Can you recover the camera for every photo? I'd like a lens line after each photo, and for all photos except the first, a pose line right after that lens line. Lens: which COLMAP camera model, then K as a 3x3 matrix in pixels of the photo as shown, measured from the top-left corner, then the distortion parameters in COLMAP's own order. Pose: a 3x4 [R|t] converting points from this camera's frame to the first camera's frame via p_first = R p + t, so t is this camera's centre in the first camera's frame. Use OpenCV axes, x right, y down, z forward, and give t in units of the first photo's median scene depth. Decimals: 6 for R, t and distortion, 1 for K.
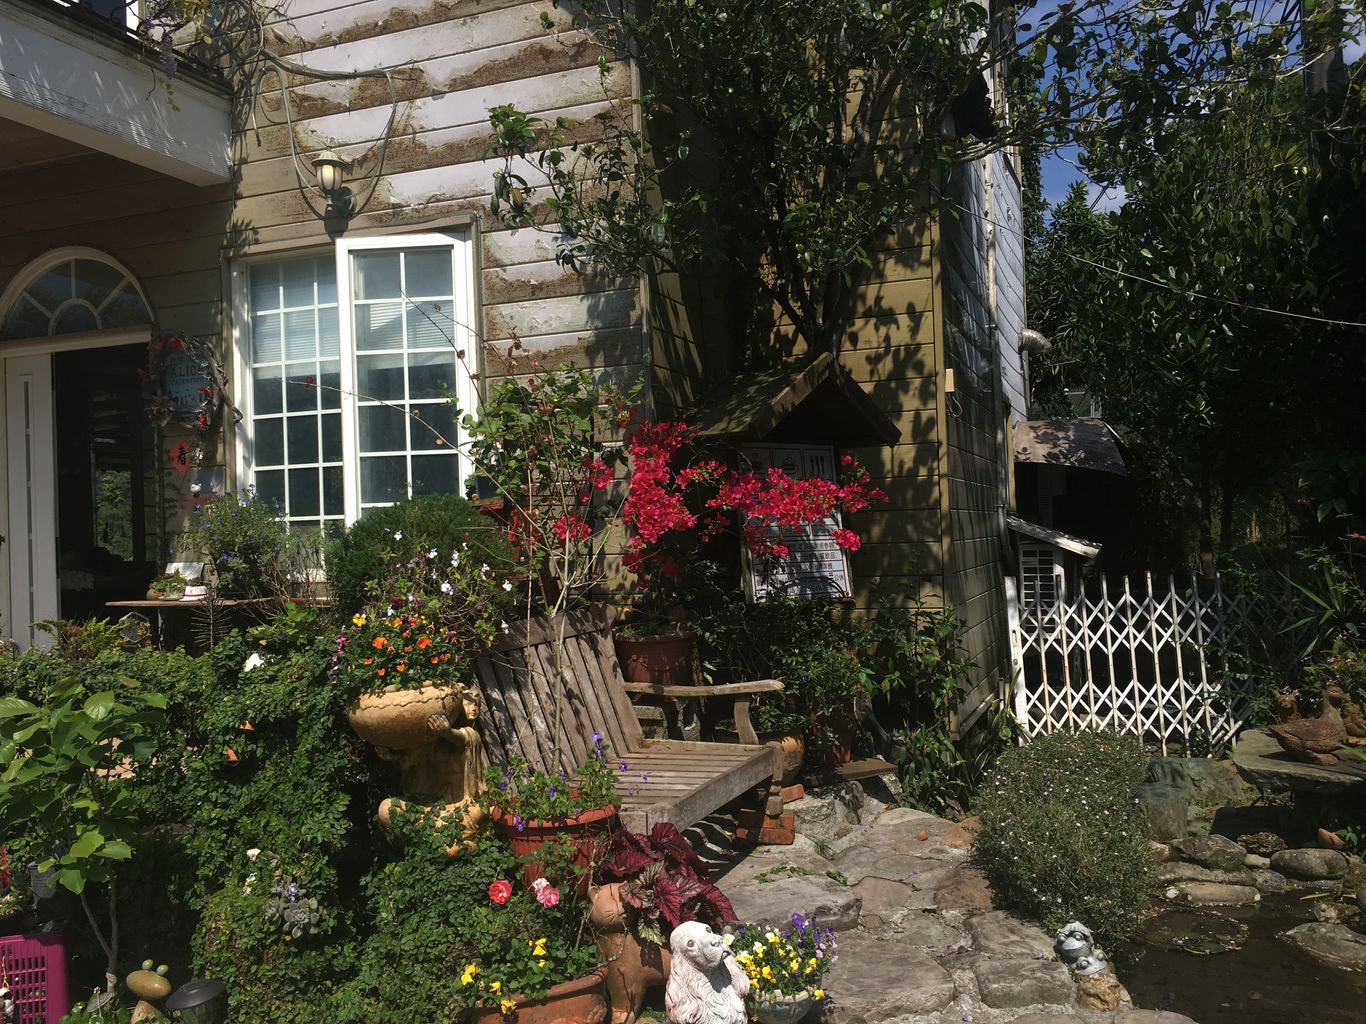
lens RADIAL K [[1162.1, 0, 683.5], [0, 1162.1, 505.9], [0, 0, 1]] dist [0.077834, -0.112802]
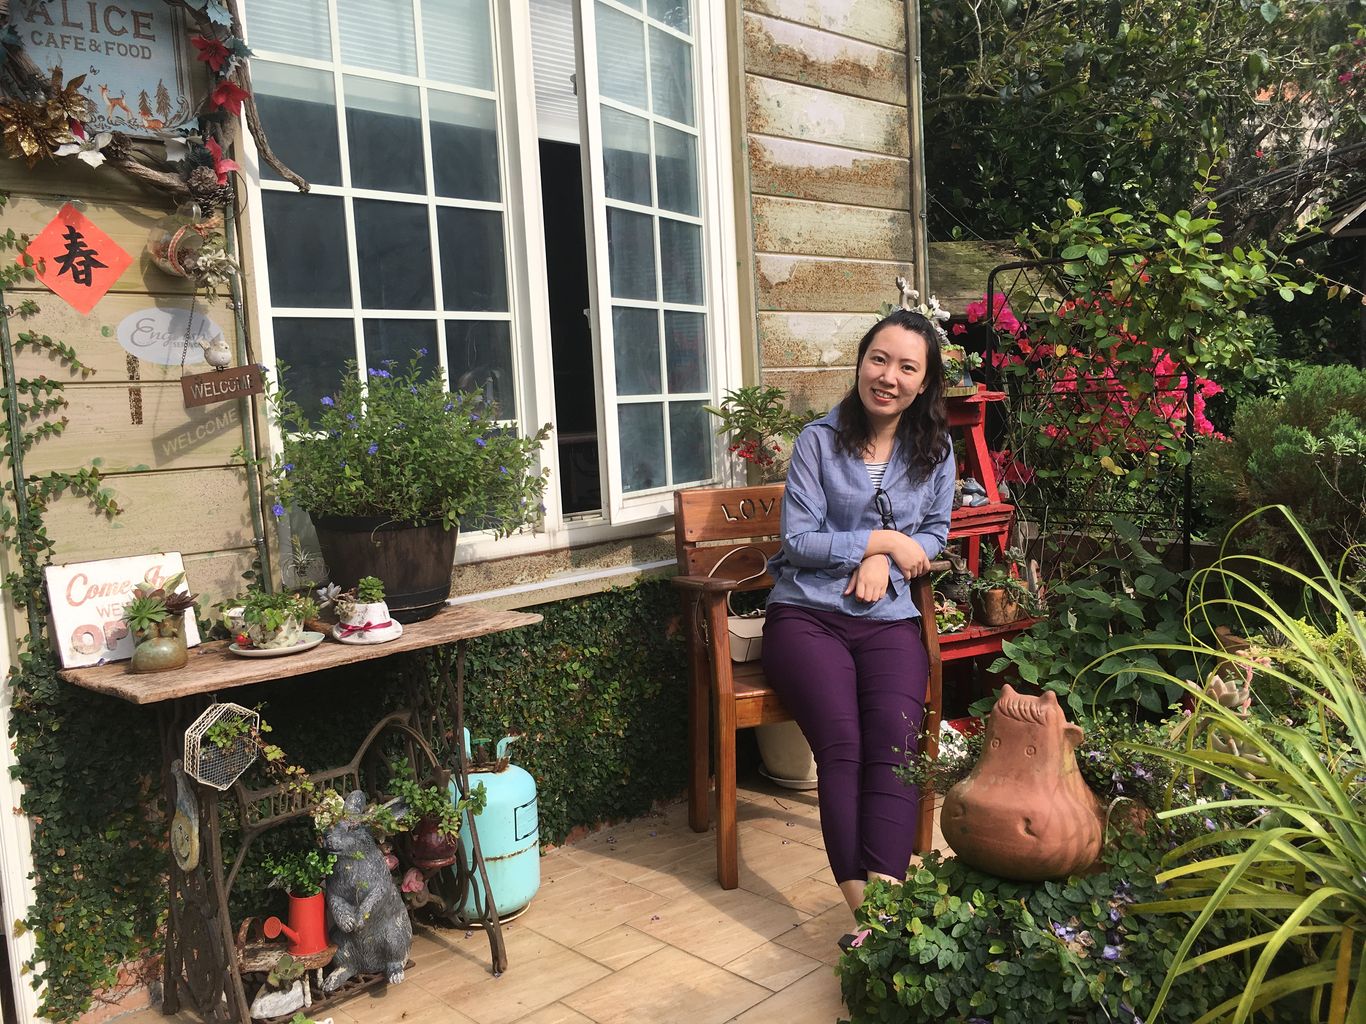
lens RADIAL K [[1162.1, 0, 687.5], [0, 1162.1, 506.3], [0, 0, 1]] dist [0.077834, -0.112802]
pose [[0.401777, -0.084514, 0.911829, -0.748072], [0.004171, 0.995891, 0.090467, 0.000029], [-0.915728, -0.032545, 0.400478, 0.757588]]
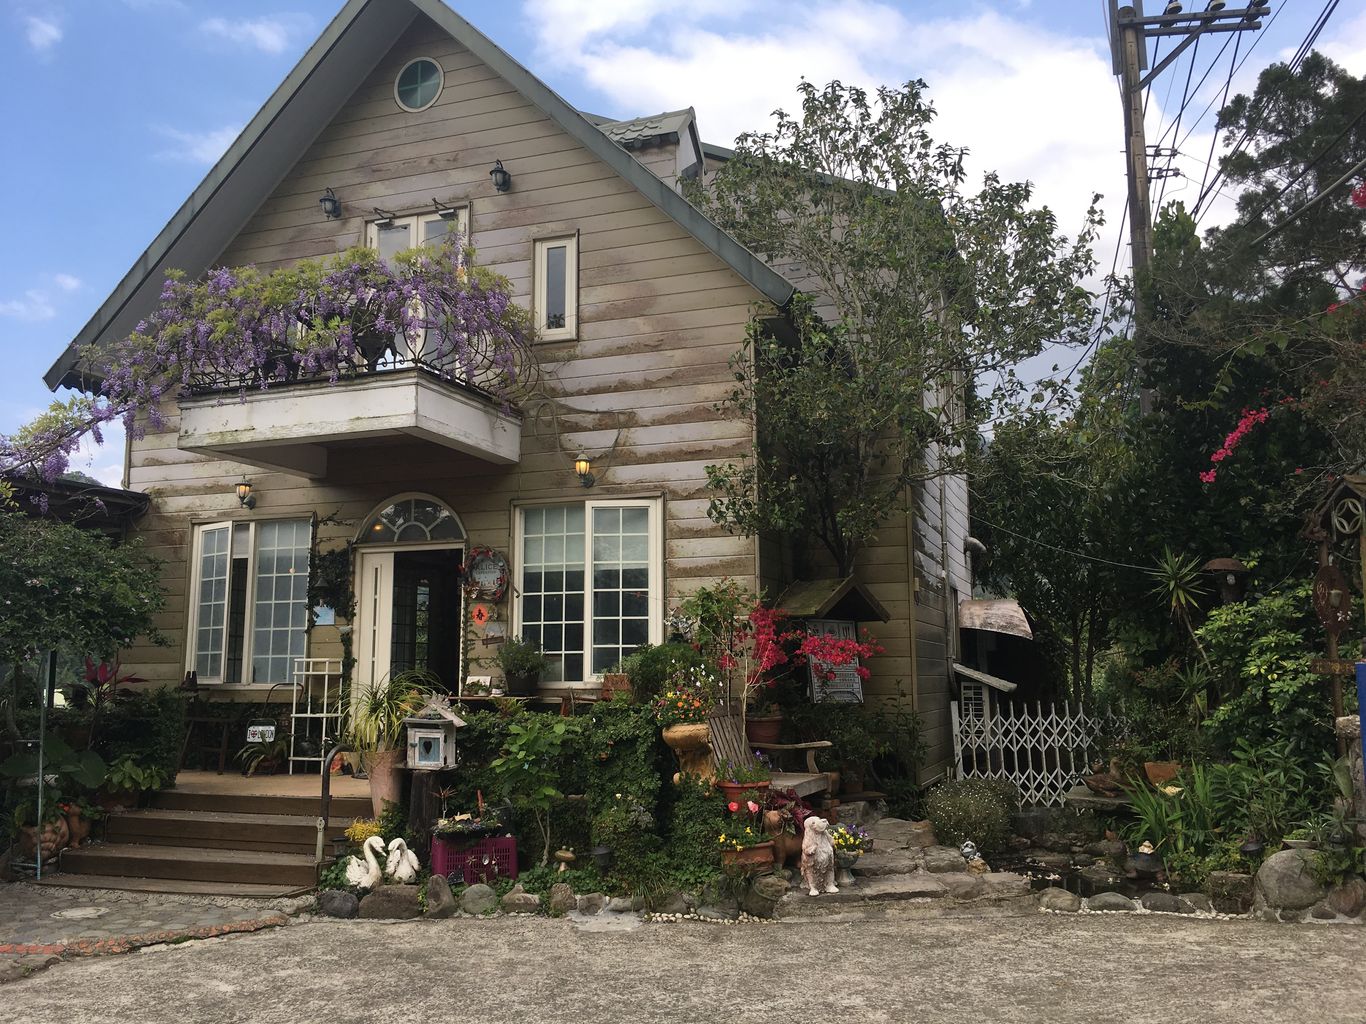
lens RADIAL K [[1162.1, 0, 689.7], [0, 1162.1, 519.1], [0, 0, 1]] dist [0.077834, -0.112802]
pose [[0.999173, 0.030192, 0.027251, -0.181886], [-0.026960, 0.993338, -0.112043, 0.002291], [-0.030452, 0.111215, 0.993330, -0.826621]]
